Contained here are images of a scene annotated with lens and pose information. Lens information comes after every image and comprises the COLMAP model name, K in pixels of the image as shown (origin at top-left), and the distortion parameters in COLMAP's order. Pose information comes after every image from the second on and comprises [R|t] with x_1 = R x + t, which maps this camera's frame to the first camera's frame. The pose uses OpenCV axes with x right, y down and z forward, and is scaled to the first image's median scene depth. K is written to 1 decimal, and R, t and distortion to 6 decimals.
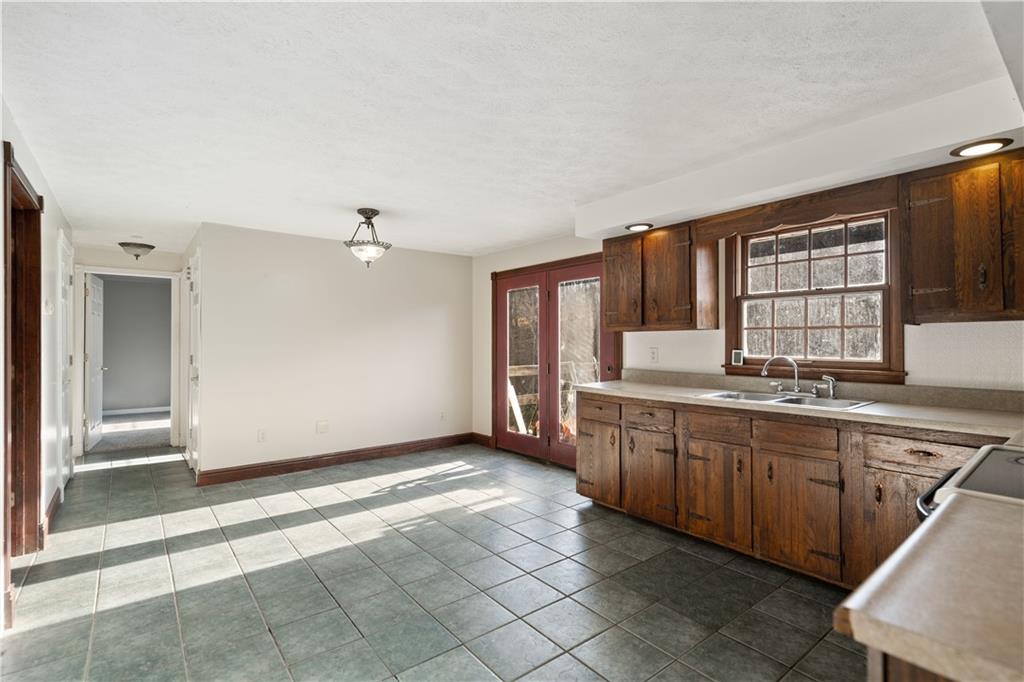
lens RADIAL K [[480.8, 0, 517.9], [0, 480.8, 337.6], [0, 0, 1]] dist [-0.002885, -0.000229]
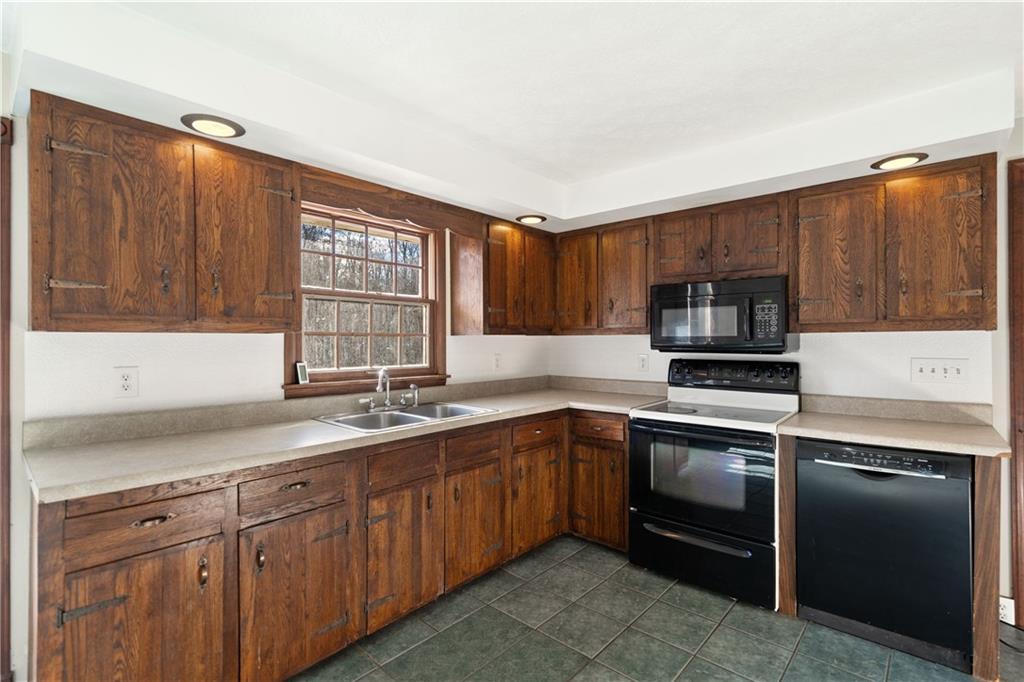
lens RADIAL K [[470.6, 0, 511.1], [0, 470.6, 339.3], [0, 0, 1]] dist [0.000774, 0.000252]
pose [[-0.158606, 0.002668, 0.987338, -0.280964], [-0.010233, 0.999938, -0.004346, -0.008921], [-0.987289, -0.010793, -0.158569, 0.769880]]
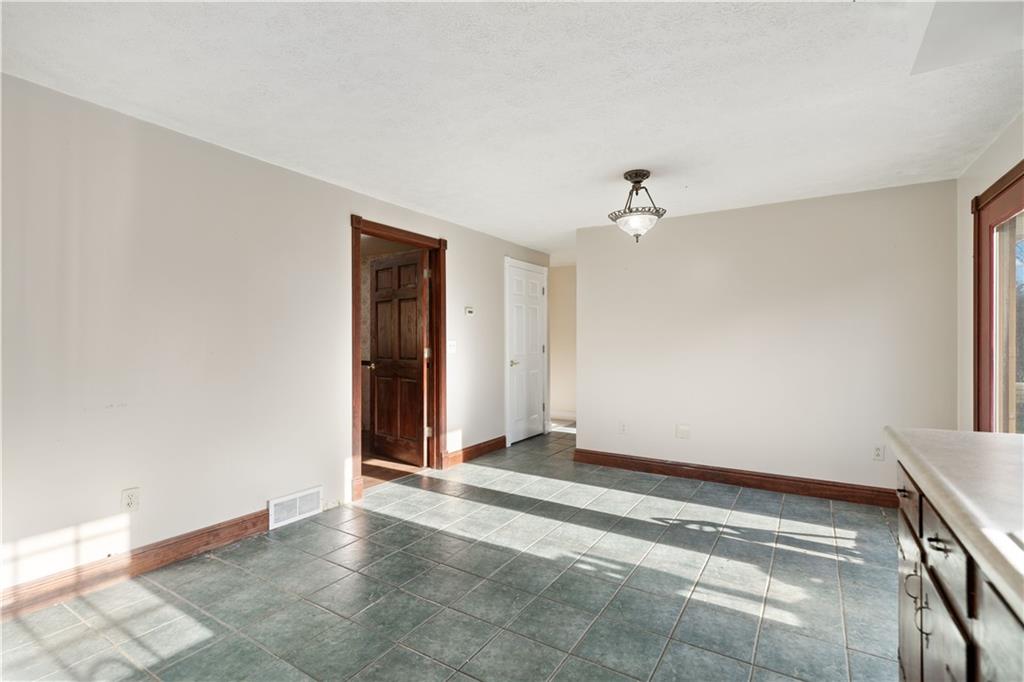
lens RADIAL K [[480.8, 0, 516.2], [0, 480.8, 336.1], [0, 0, 1]] dist [-0.002885, -0.000229]
pose [[0.341650, -0.005006, -0.939814, 0.423947], [0.001754, 0.999987, -0.004689, 0.021091], [0.939825, -0.000046, 0.341655, 0.560774]]
